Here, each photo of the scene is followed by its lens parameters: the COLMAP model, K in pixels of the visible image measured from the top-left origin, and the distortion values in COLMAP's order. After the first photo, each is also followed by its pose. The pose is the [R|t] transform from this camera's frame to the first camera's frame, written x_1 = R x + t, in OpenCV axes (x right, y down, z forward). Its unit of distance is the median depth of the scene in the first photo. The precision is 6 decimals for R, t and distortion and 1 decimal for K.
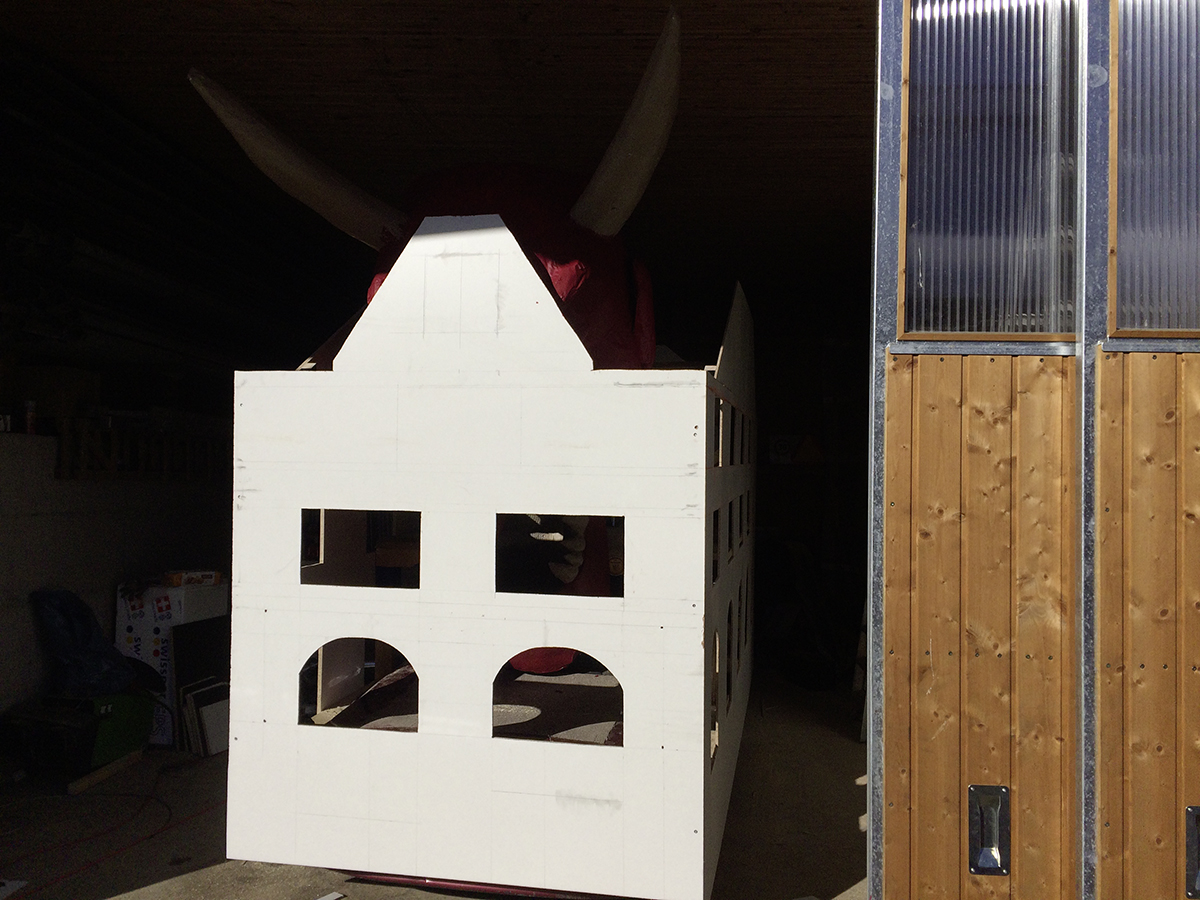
lens RADIAL K [[1018.5, 0, 600.0], [0, 1018.5, 450.0], [0, 0, 1]] dist [0.082656, -0.129331]
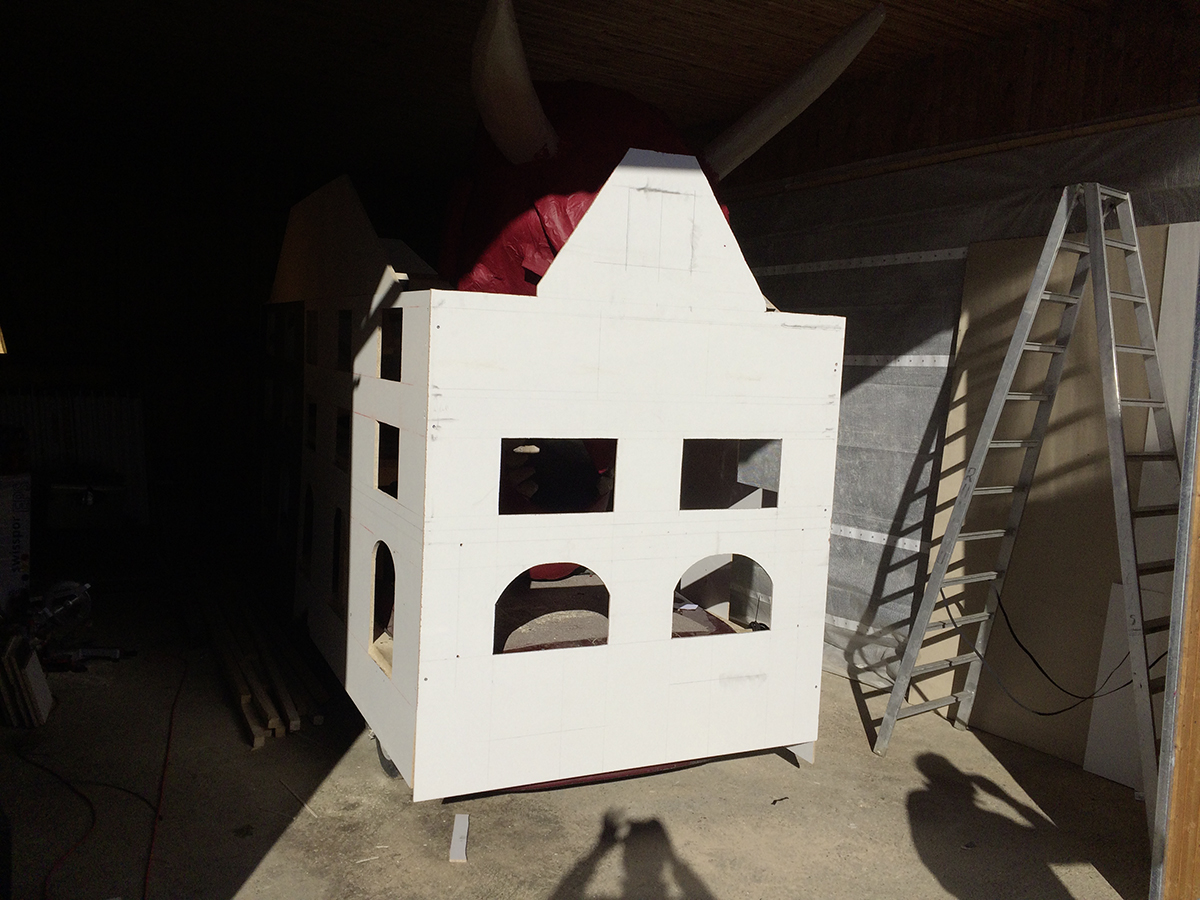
lens RADIAL K [[1023.8, 0, 600.0], [0, 1023.8, 450.0], [0, 0, 1]] dist [0.089050, -0.118149]
pose [[0.803703, -0.035945, 0.593945, -0.811559], [-0.039074, 0.992831, 0.112959, -0.045840], [-0.593747, -0.113993, 0.796536, 0.175985]]
